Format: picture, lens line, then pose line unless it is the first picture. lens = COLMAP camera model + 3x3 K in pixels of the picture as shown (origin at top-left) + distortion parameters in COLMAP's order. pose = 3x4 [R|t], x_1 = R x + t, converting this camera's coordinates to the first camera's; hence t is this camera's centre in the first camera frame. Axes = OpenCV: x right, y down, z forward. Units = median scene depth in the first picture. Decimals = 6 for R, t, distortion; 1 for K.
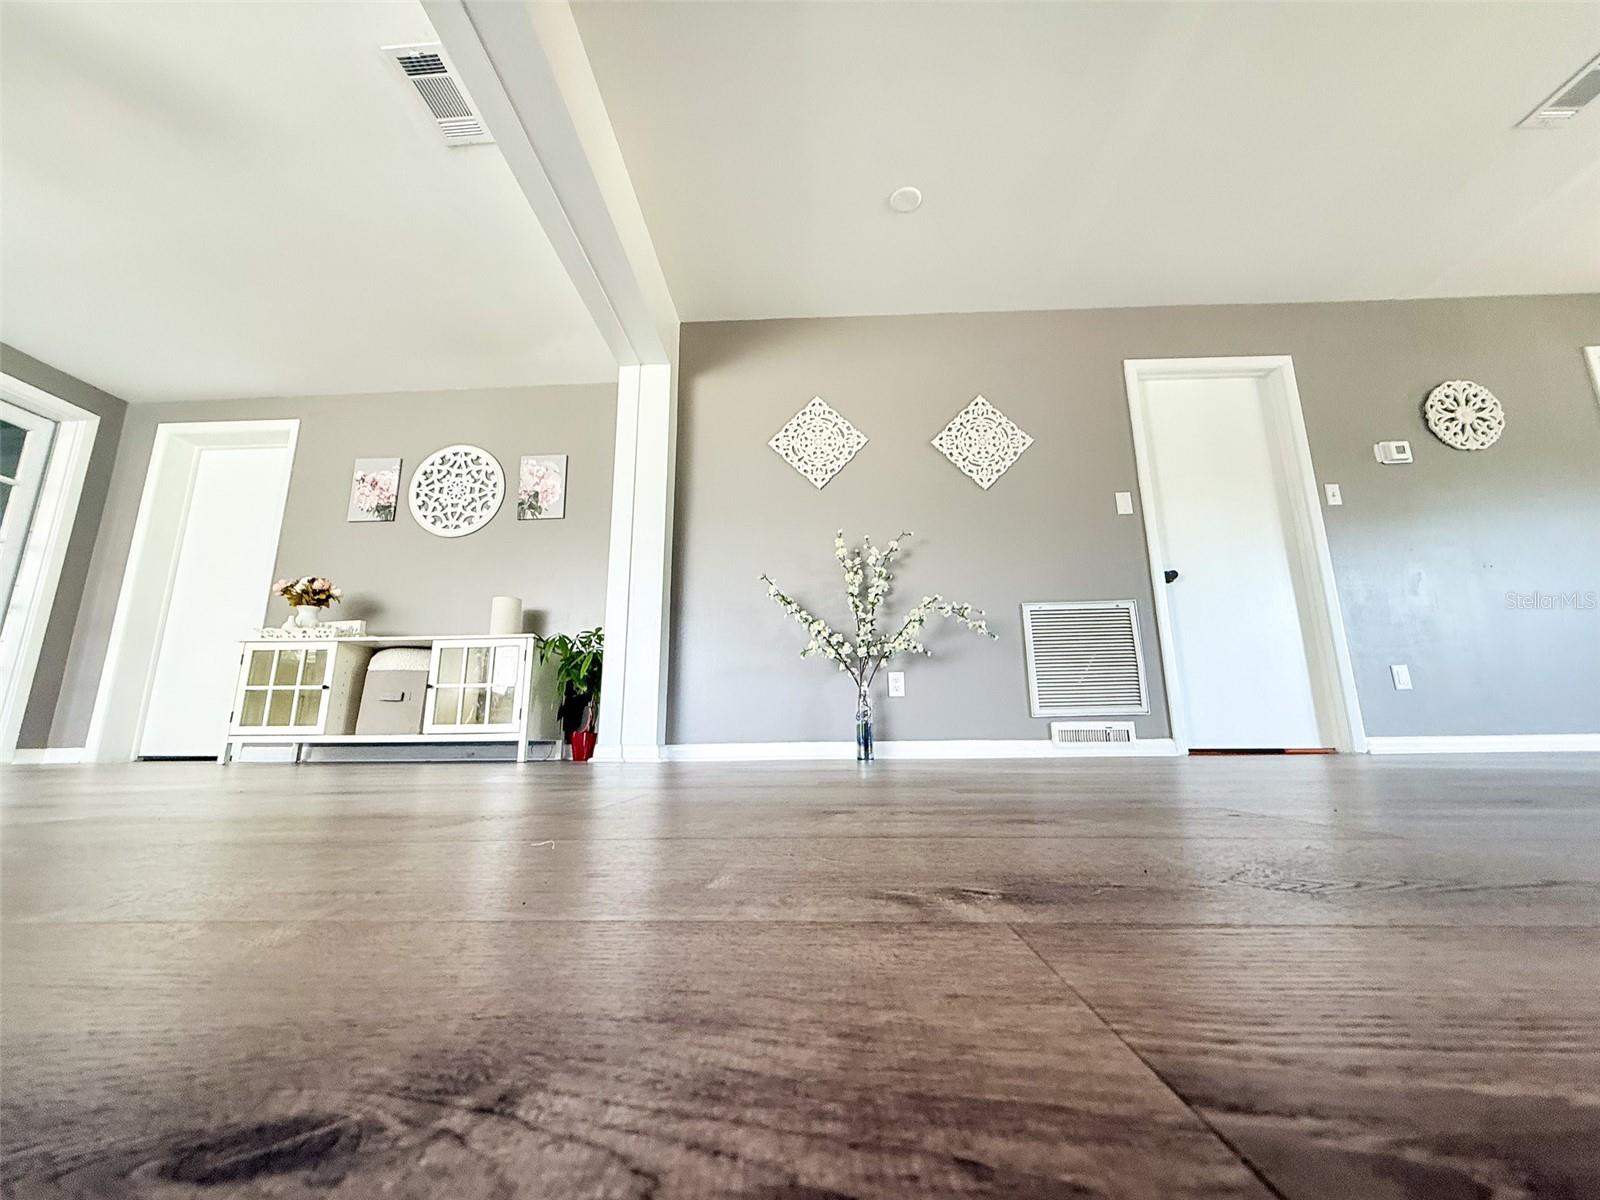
lens RADIAL K [[639.3, 0, 795.9], [0, 639.3, 601.2], [0, 0, 1]] dist [0.000195, 0.000006]
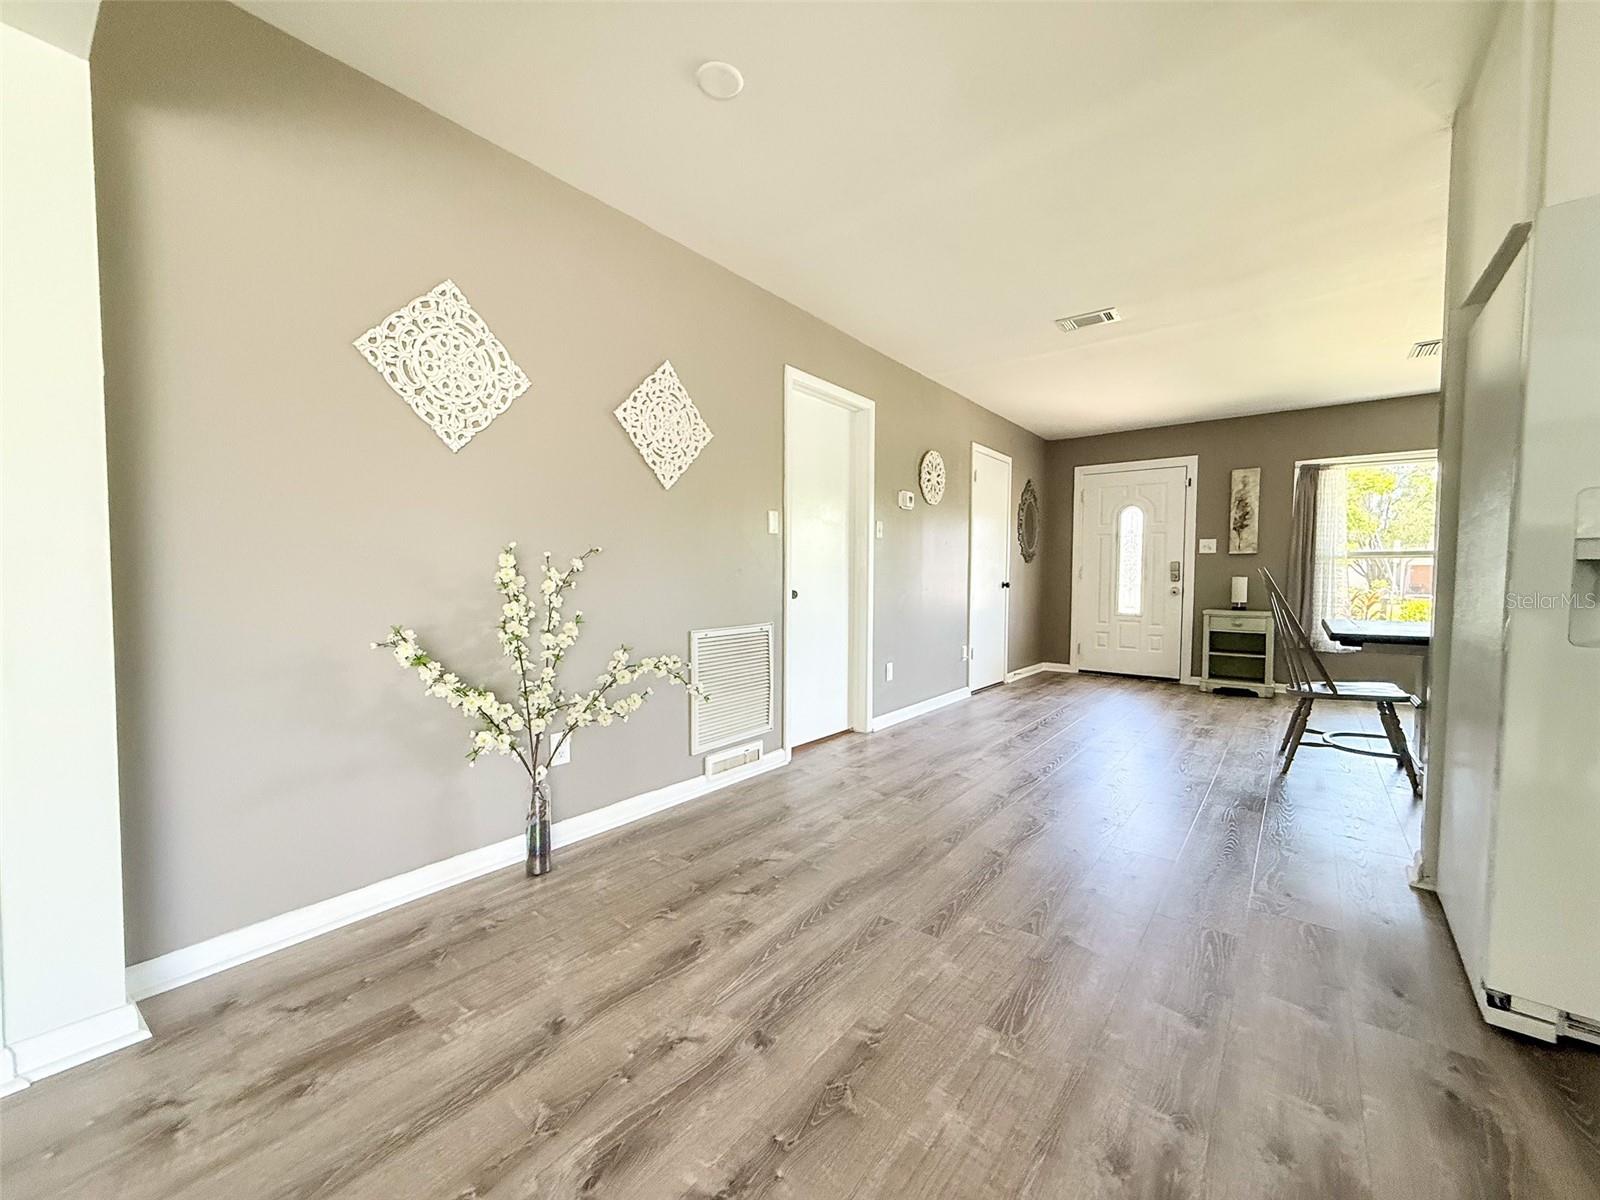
lens RADIAL K [[639.3, 0, 795.9], [0, 639.3, 601.2], [0, 0, 1]] dist [0.000195, 0.000006]
pose [[0.589994, -0.021680, 0.807116, -0.260351], [-0.182586, 0.970161, 0.159528, -0.192794], [-0.786492, -0.241489, 0.568432, 0.367019]]
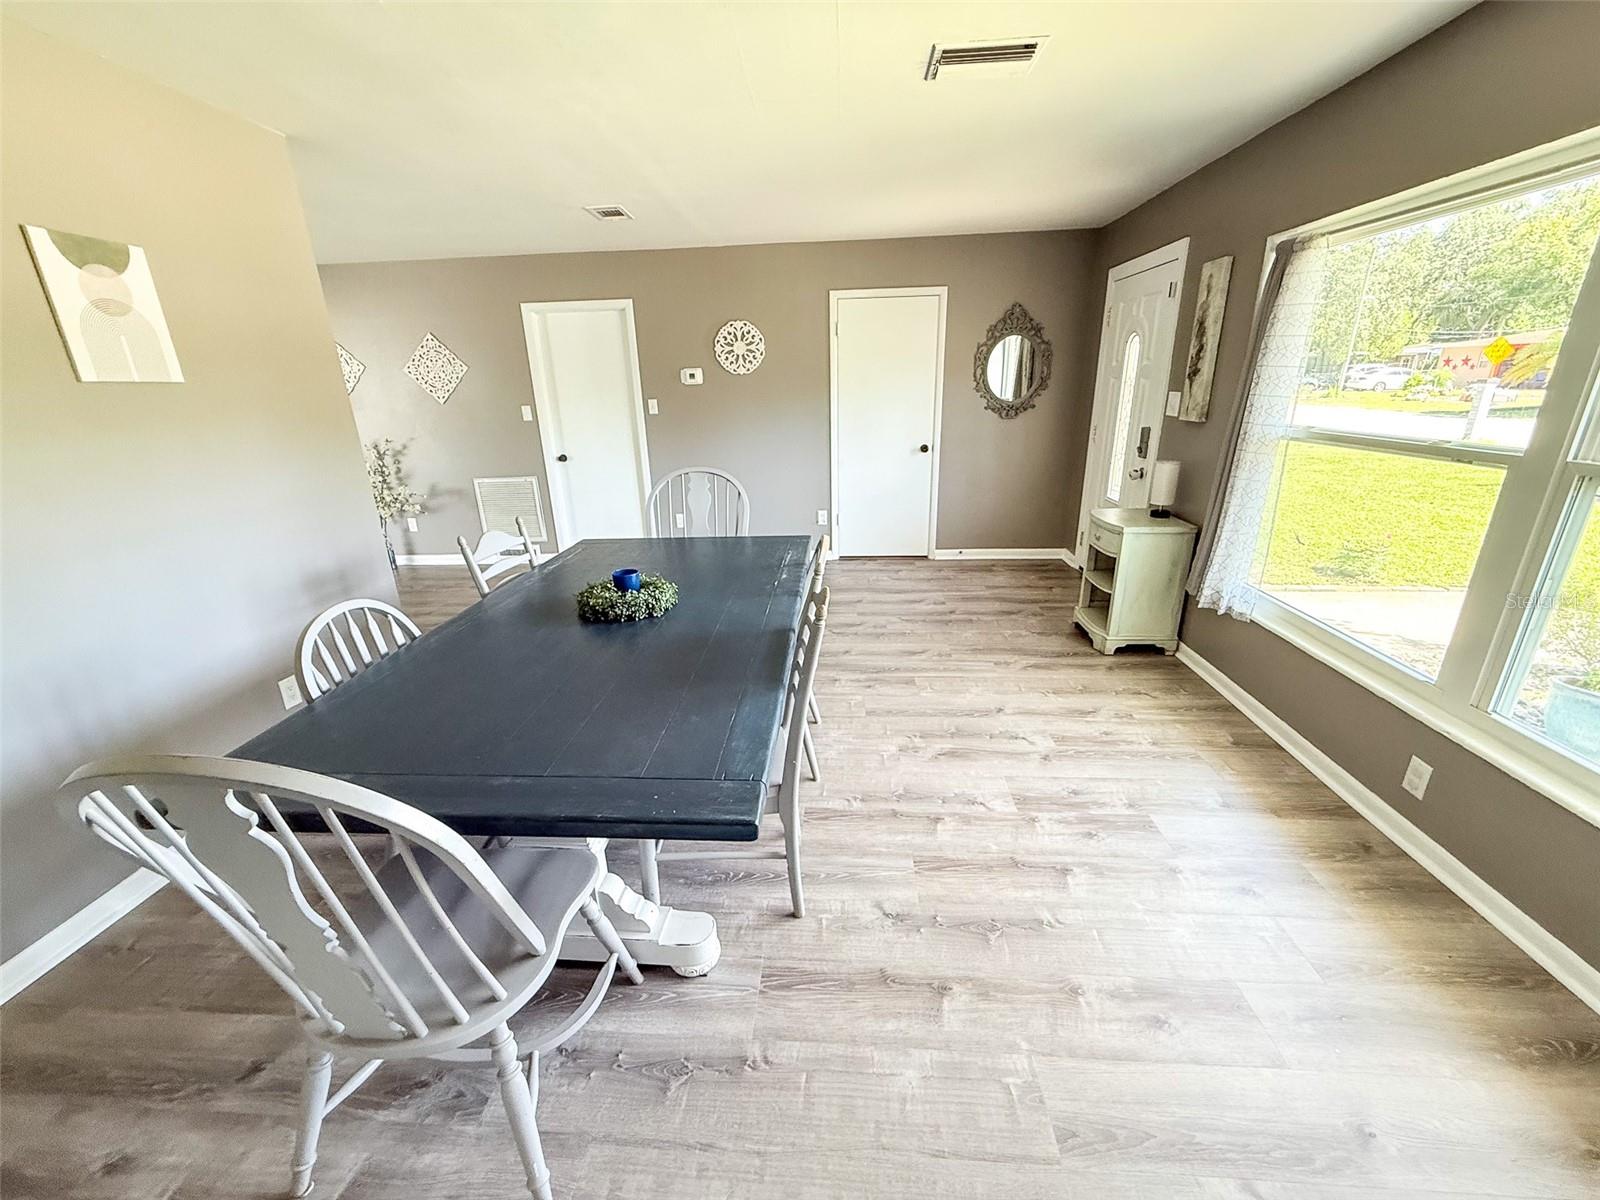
lens RADIAL K [[639.3, 0, 795.9], [0, 639.3, 601.2], [0, 0, 1]] dist [0.000195, 0.000006]
pose [[0.999193, -0.007490, -0.039471, 1.201504], [0.026981, 0.853034, 0.521157, -0.546743], [0.029766, -0.521801, 0.852548, -0.559055]]
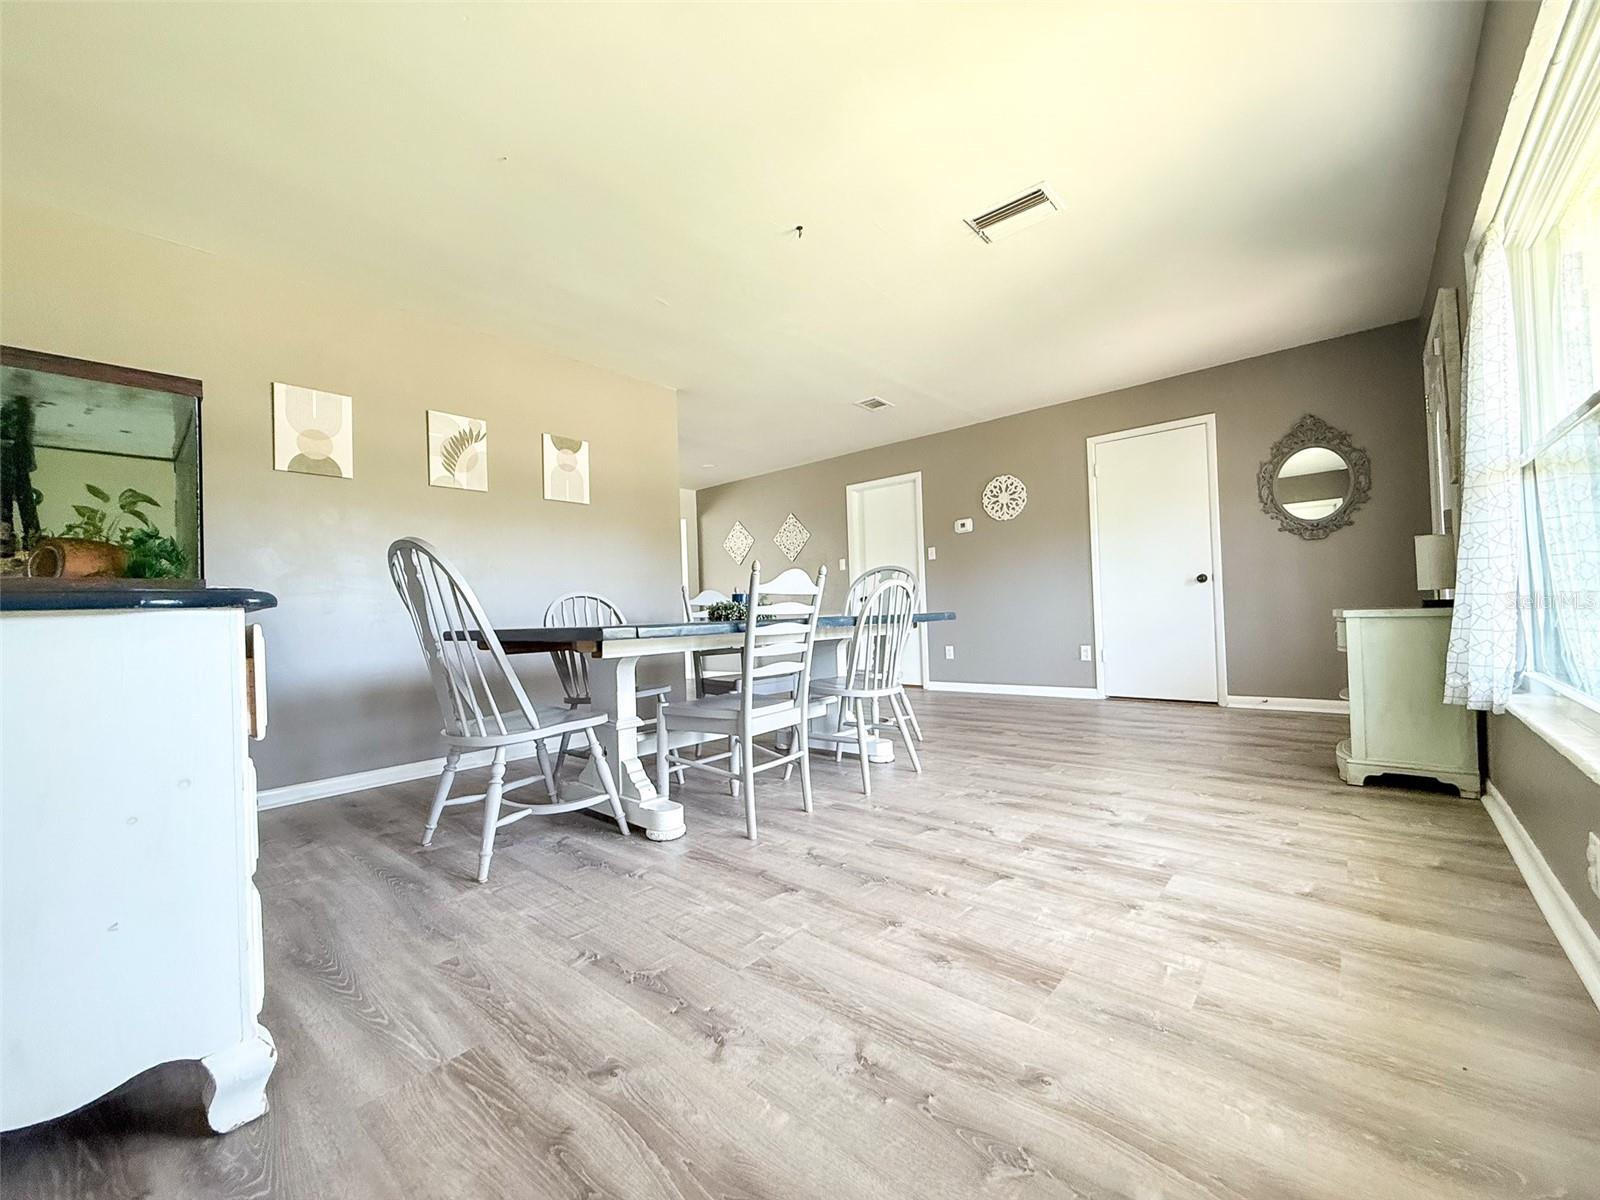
lens RADIAL K [[639.3, 0, 795.9], [0, 639.3, 601.2], [0, 0, 1]] dist [0.000195, 0.000006]
pose [[0.773696, -0.031570, -0.632770, 1.633844], [0.163191, 0.974987, 0.150892, -0.360326], [0.612179, -0.220007, 0.759496, -0.646363]]
